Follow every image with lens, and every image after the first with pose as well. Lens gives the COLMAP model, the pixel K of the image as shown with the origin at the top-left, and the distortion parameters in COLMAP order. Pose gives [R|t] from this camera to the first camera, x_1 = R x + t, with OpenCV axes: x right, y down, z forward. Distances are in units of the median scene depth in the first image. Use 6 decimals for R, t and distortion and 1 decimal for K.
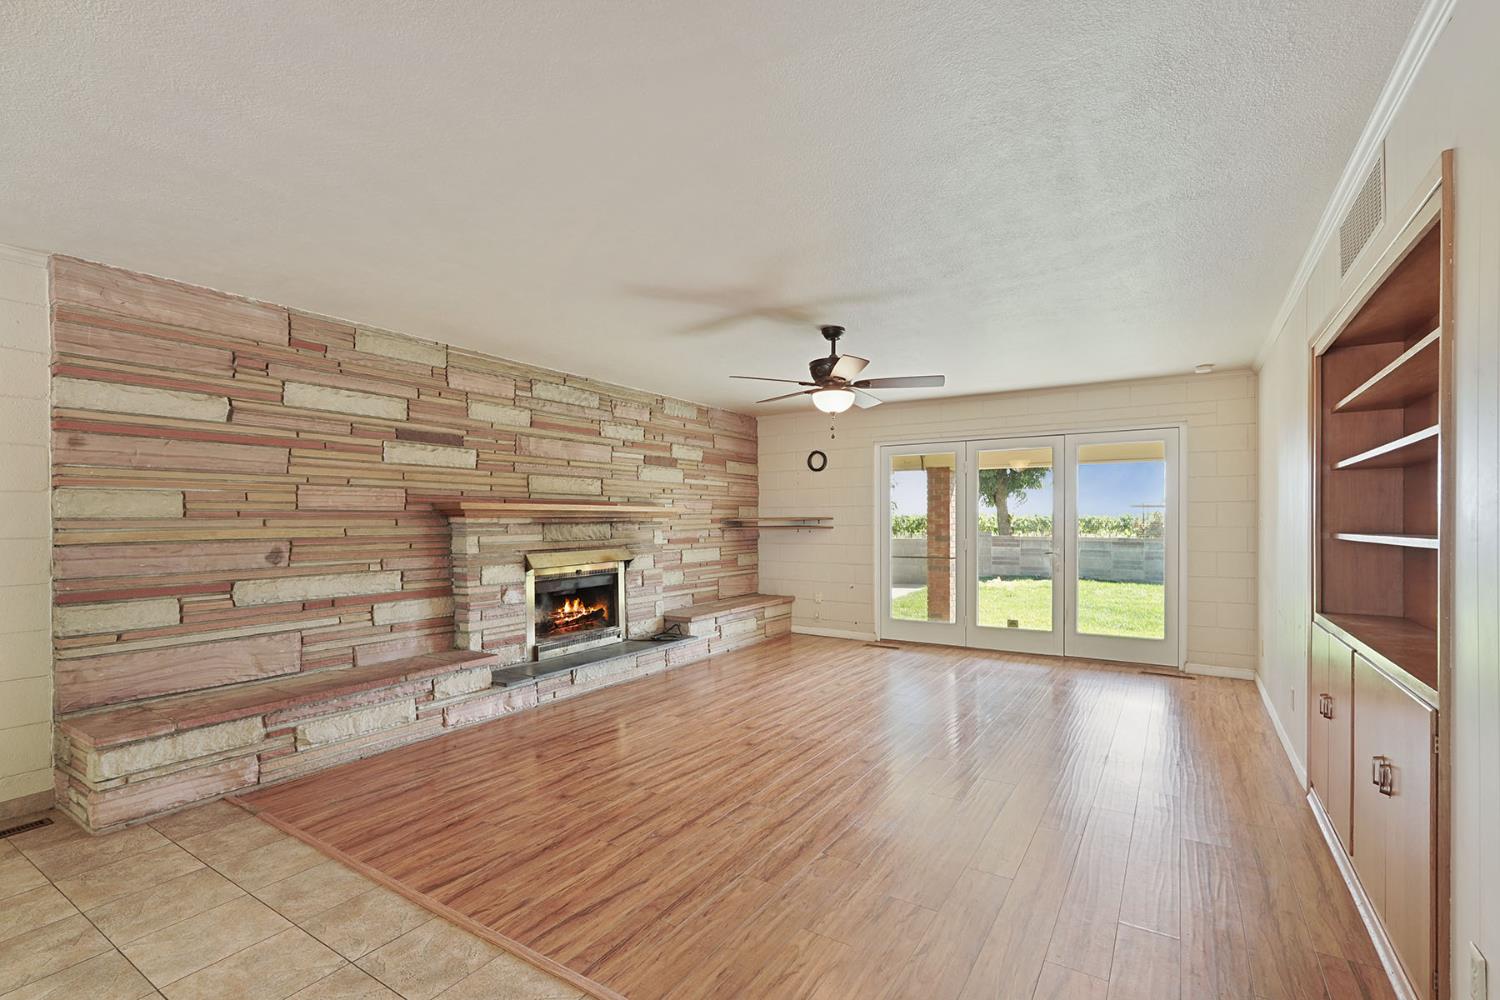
lens RADIAL K [[670.3, 0, 750.5], [0, 670.3, 523.1], [0, 0, 1]] dist [-0.001733, -0.000138]
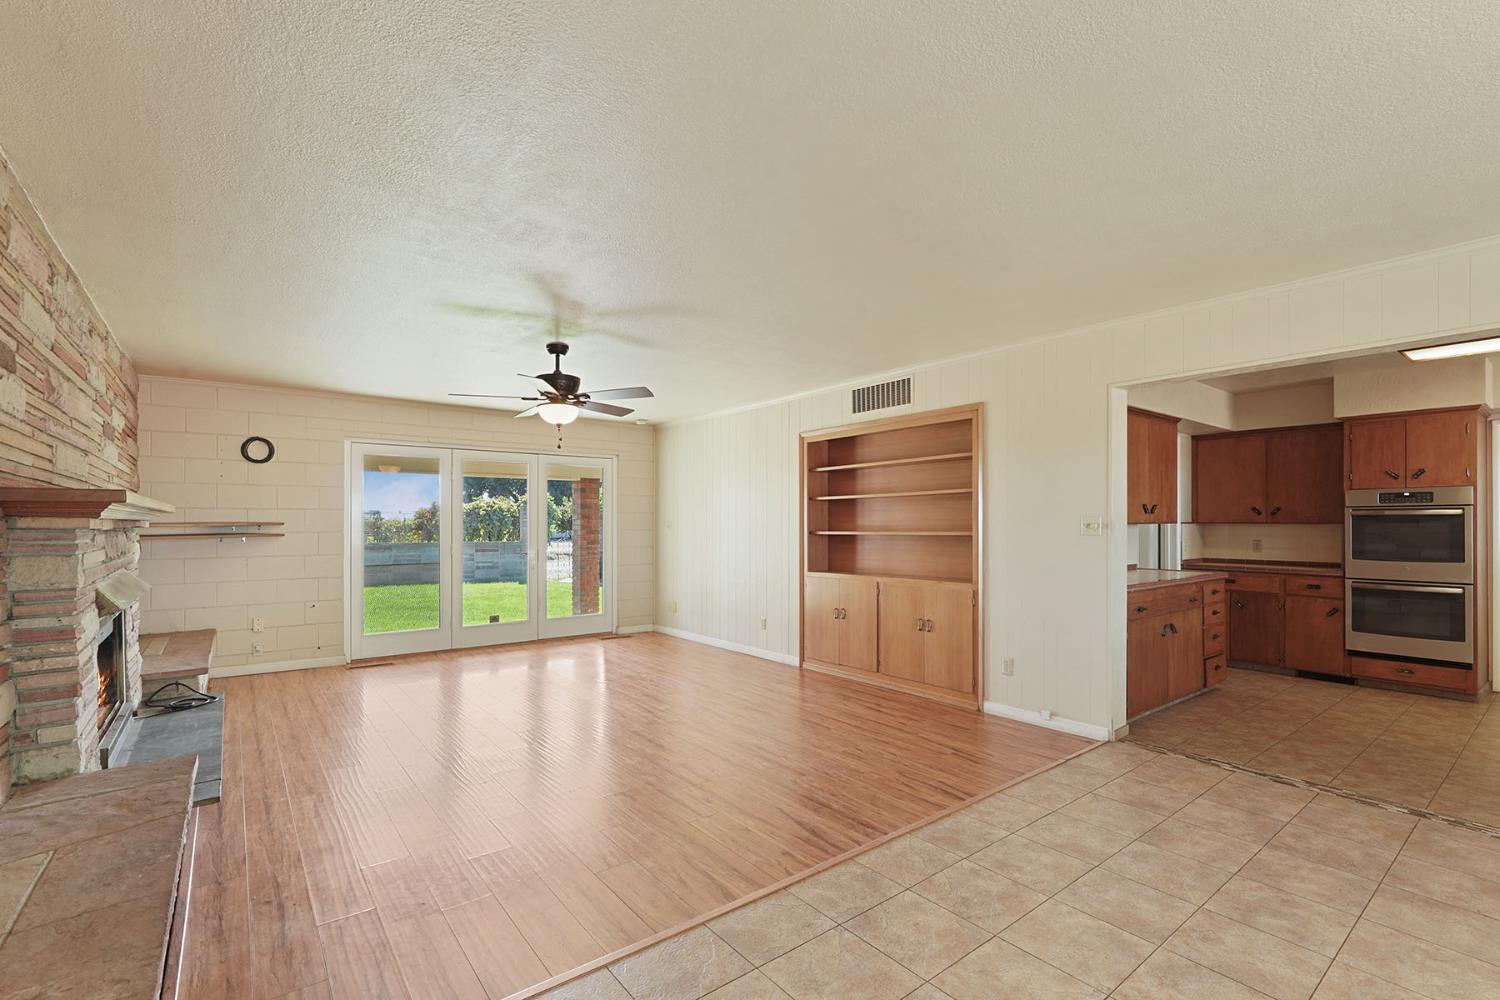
lens RADIAL K [[670.3, 0, 750.5], [0, 670.3, 523.1], [0, 0, 1]] dist [-0.001733, -0.000138]
pose [[0.334154, 0.004552, 0.942507, -0.549582], [0.006366, 0.999955, -0.007086, 0.001855], [-0.942497, 0.008368, 0.334110, 0.250448]]
